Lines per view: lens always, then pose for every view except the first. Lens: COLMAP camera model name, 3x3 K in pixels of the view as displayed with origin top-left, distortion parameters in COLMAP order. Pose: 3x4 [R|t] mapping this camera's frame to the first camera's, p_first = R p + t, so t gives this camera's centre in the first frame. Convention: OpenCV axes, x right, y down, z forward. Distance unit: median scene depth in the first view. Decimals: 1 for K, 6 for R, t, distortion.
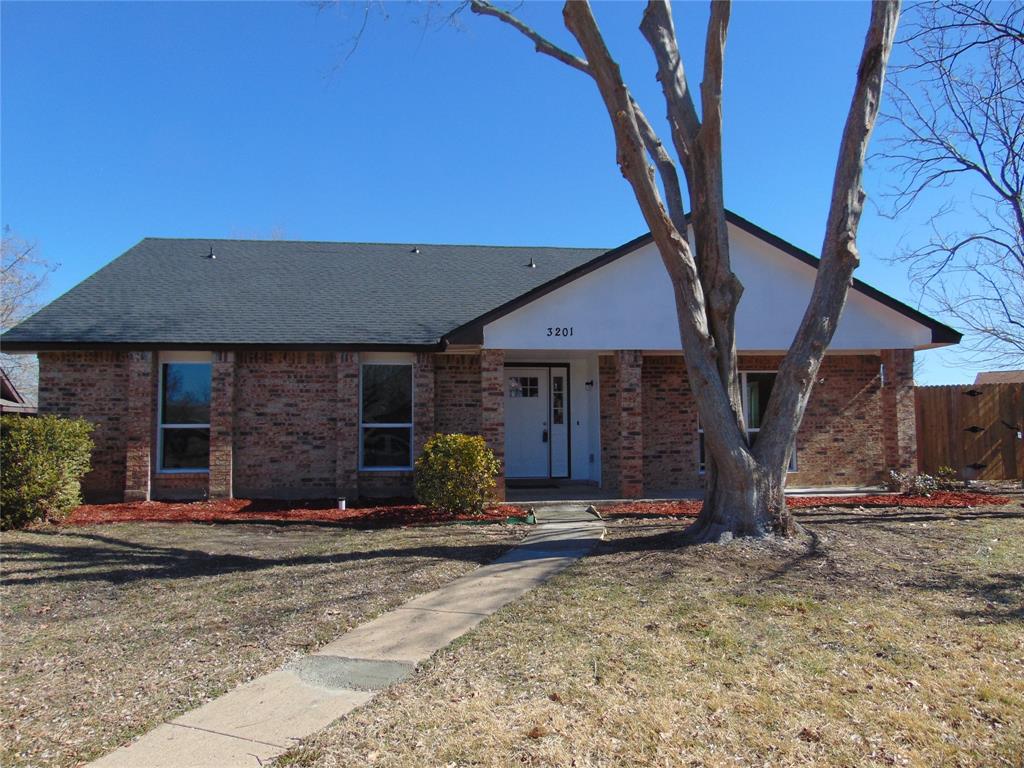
lens RADIAL K [[767.0, 0, 512.2], [0, 767.0, 385.2], [0, 0, 1]] dist [-0.049523, 0.097519]
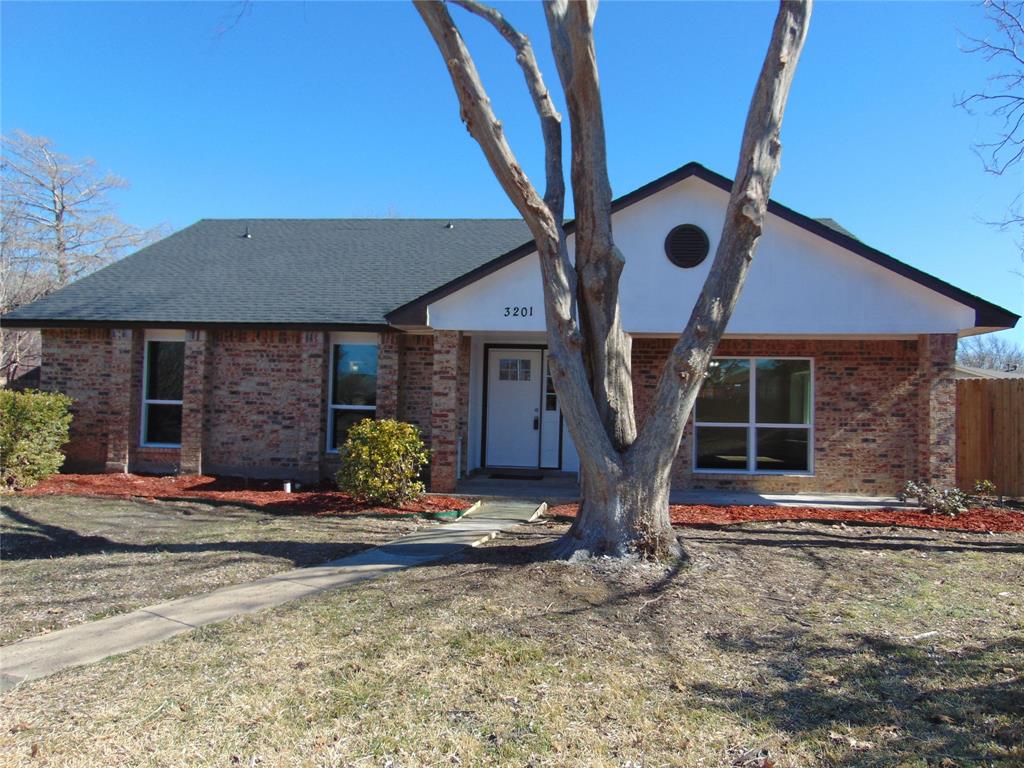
lens RADIAL K [[768.5, 0, 512.0], [0, 768.5, 384.0], [0, 0, 1]] dist [-0.043016, 0.087149]
pose [[0.975045, 0.024264, -0.220675, 0.254634], [-0.017635, 0.999333, 0.031963, -0.012204], [0.221304, -0.027274, 0.974823, 0.097990]]
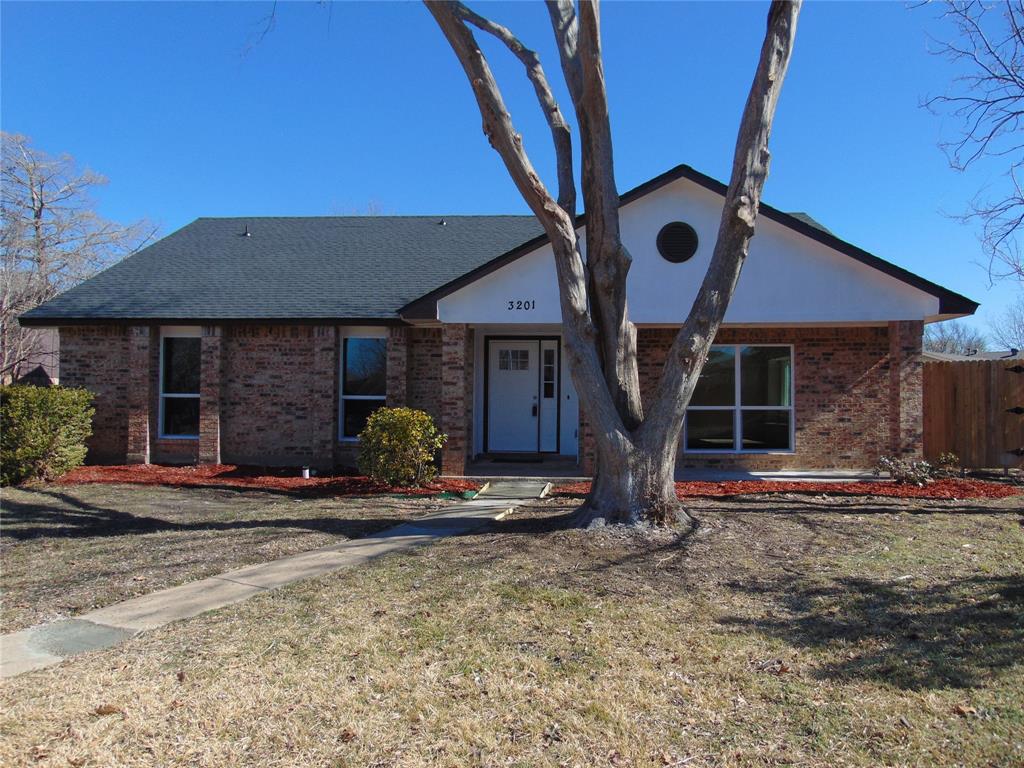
lens RADIAL K [[767.0, 0, 512.2], [0, 767.0, 385.2], [0, 0, 1]] dist [-0.049523, 0.097519]
pose [[0.982483, 0.011457, -0.186002, 0.229557], [-0.003305, 0.999023, 0.044079, -0.010214], [0.186325, -0.042693, 0.981560, 0.030089]]
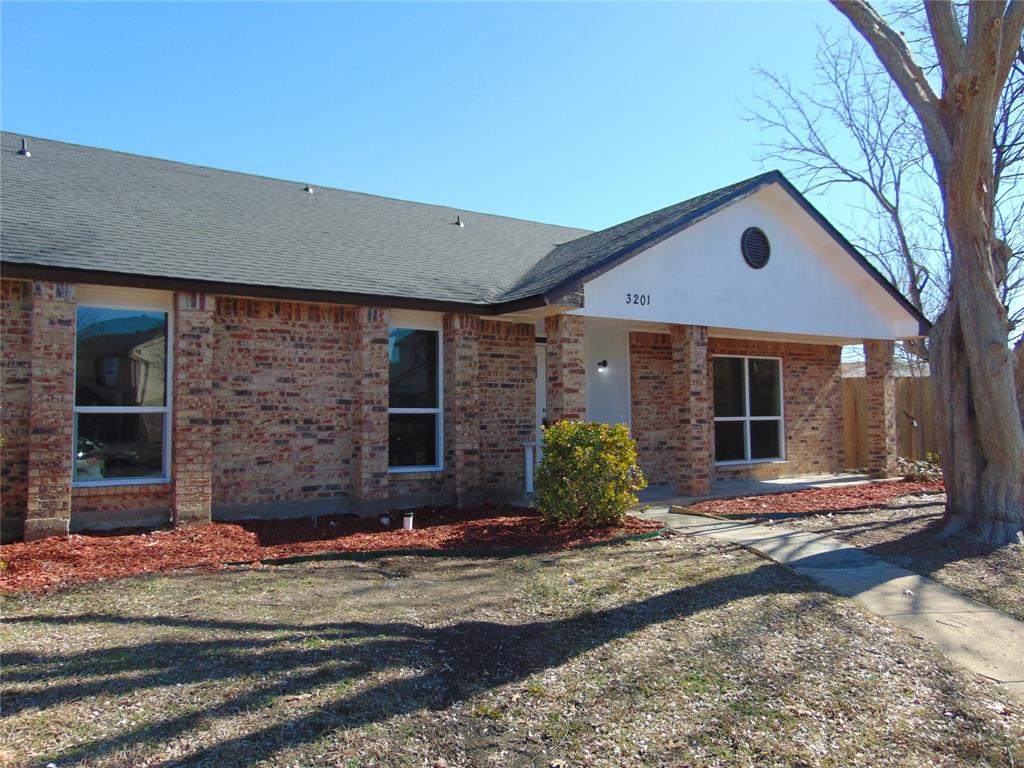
lens RADIAL K [[768.5, 0, 512.0], [0, 768.5, 384.0], [0, 0, 1]] dist [-0.043016, 0.087149]
pose [[0.898483, 0.021154, 0.438498, -0.416656], [-0.024780, 0.999690, 0.002547, 0.023207], [-0.438308, -0.013154, 0.898728, 0.302254]]
